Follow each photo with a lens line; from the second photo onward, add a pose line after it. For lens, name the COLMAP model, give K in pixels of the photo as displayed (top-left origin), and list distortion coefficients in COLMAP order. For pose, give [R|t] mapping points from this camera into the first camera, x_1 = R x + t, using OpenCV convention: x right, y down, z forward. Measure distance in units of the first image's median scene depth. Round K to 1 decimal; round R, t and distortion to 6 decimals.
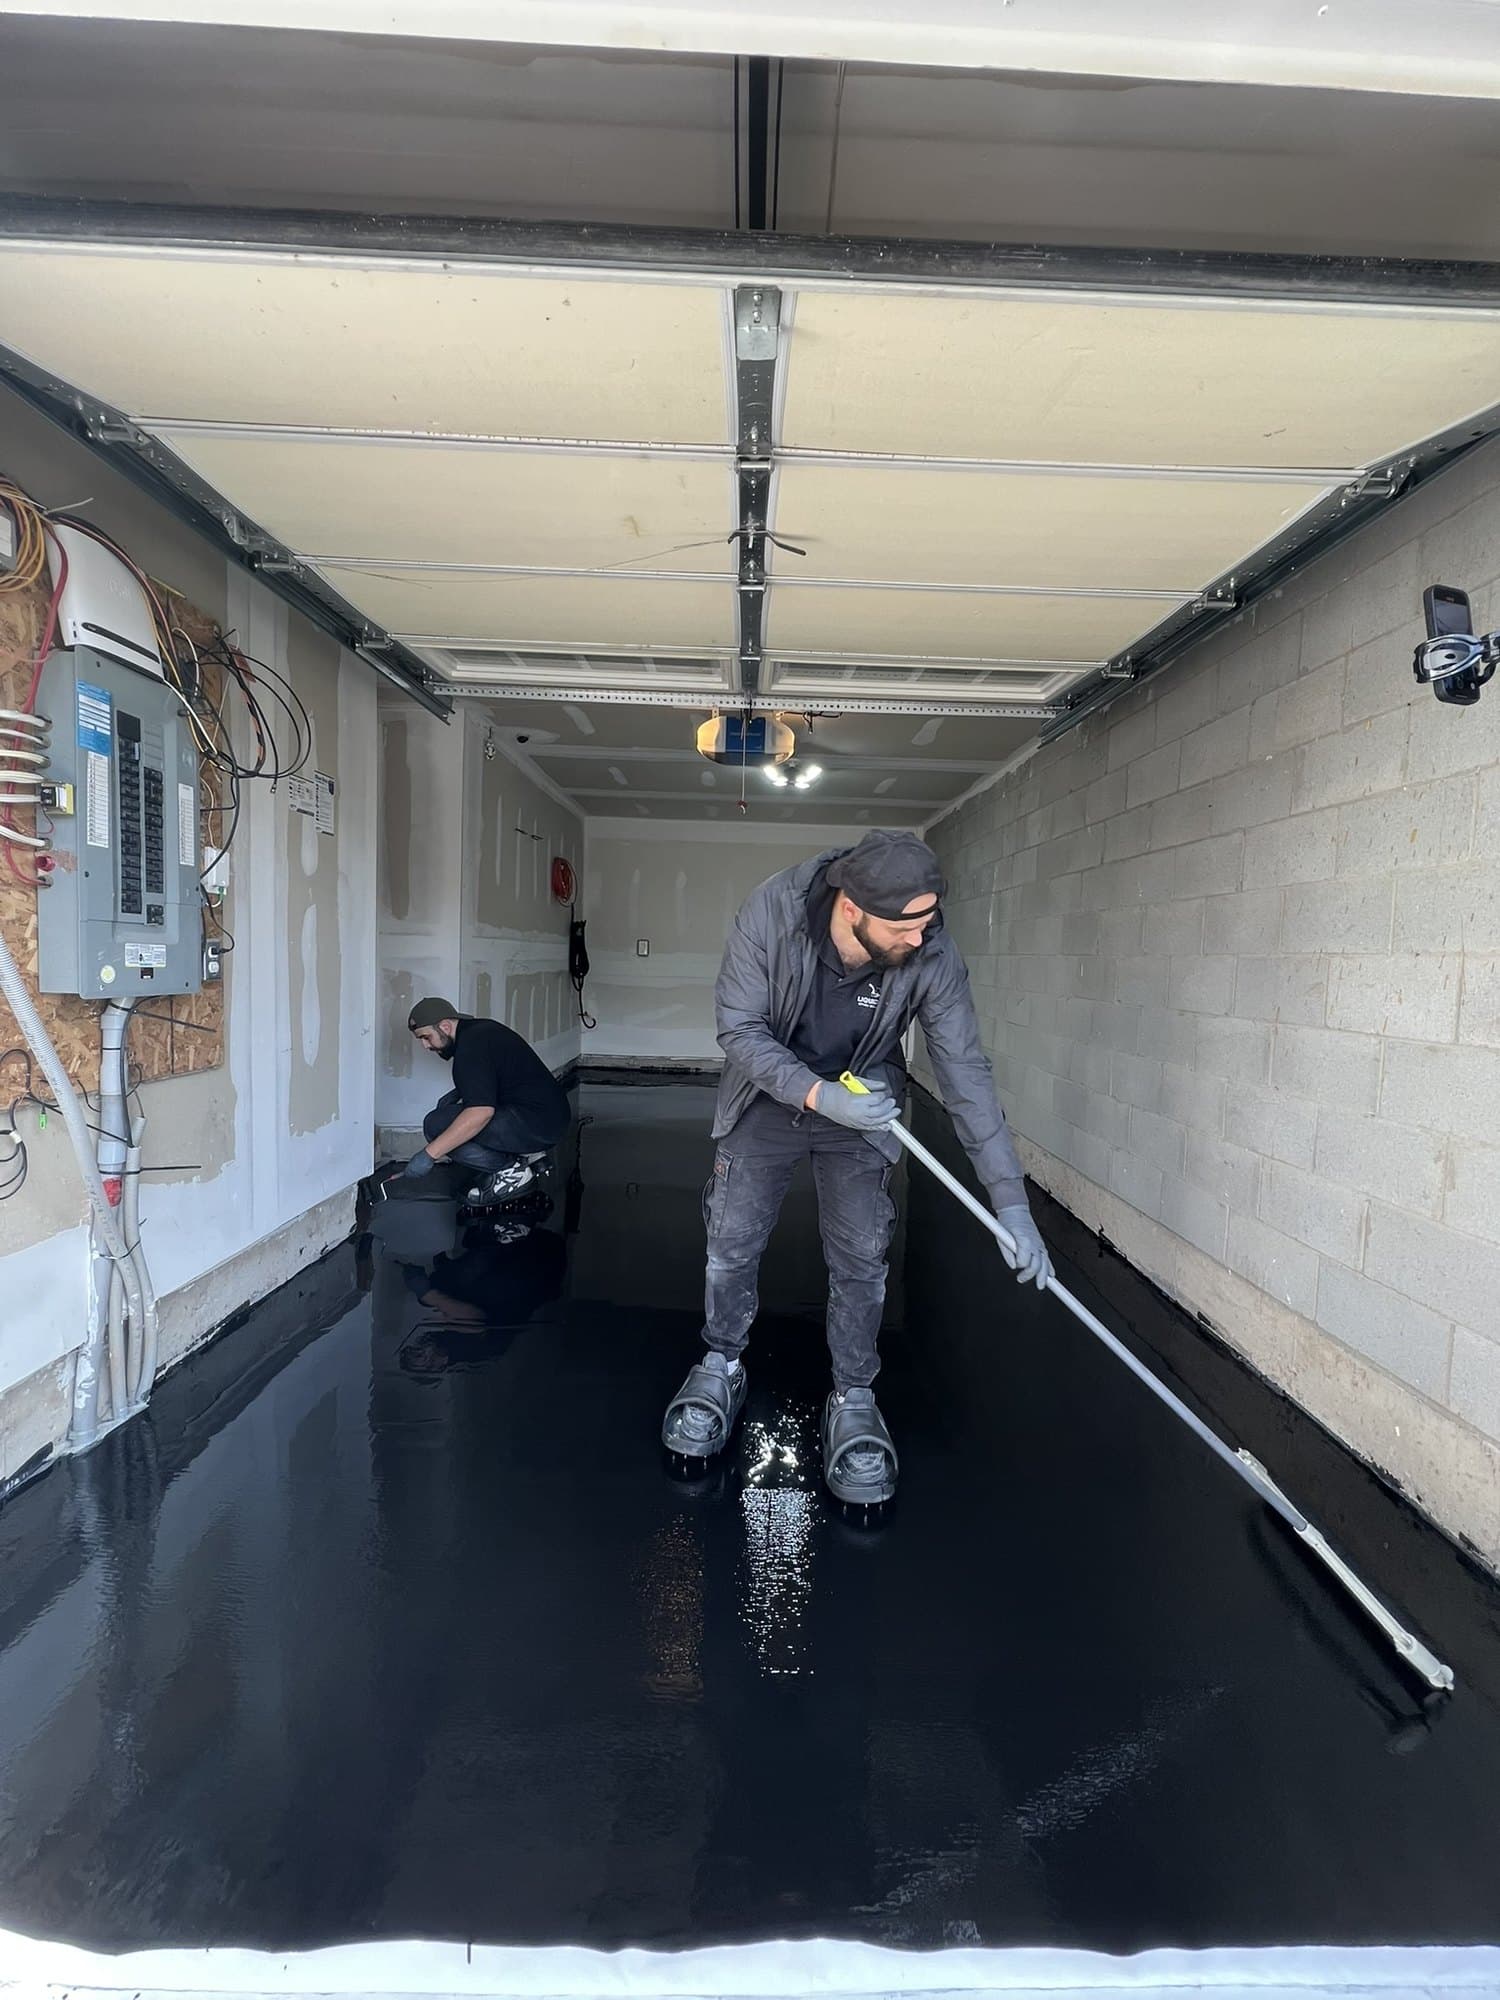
lens RADIAL K [[799.7, 0, 754.9], [0, 799.7, 1002.1], [0, 0, 1]] dist [-0.001248, -0.000219]
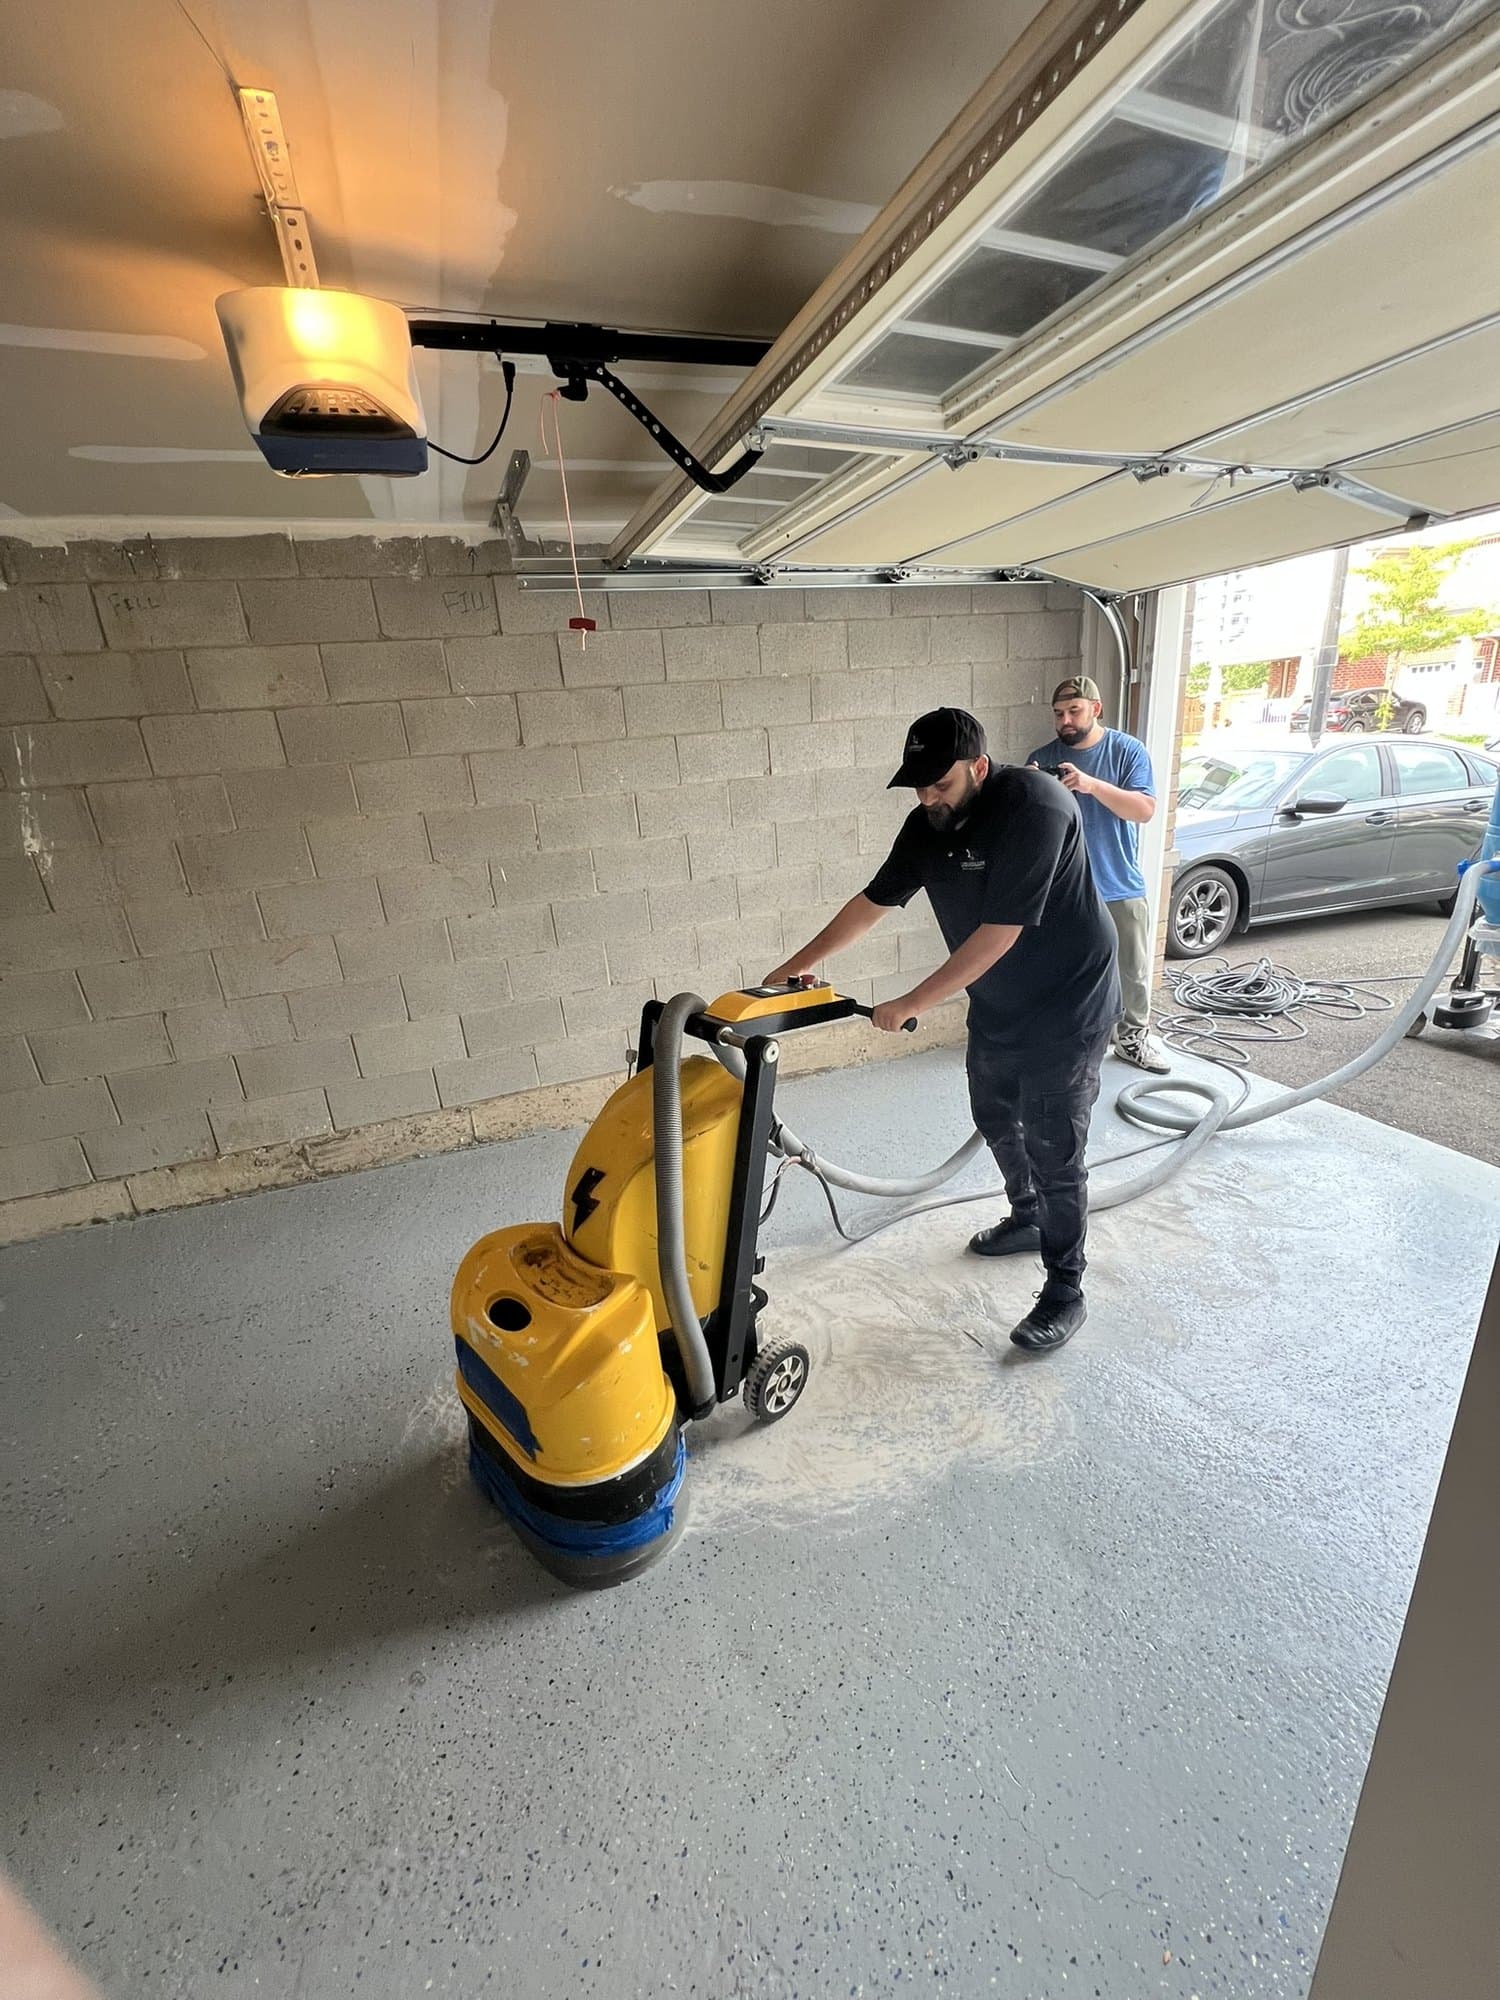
lens RADIAL K [[799.7, 0, 754.9], [0, 799.7, 1002.1], [0, 0, 1]] dist [-0.001248, -0.000219]
pose [[-0.336108, -0.304873, 0.891114, -0.811648], [0.124496, 0.923474, 0.362901, -0.320859], [-0.933559, 0.232914, -0.272431, 1.707408]]
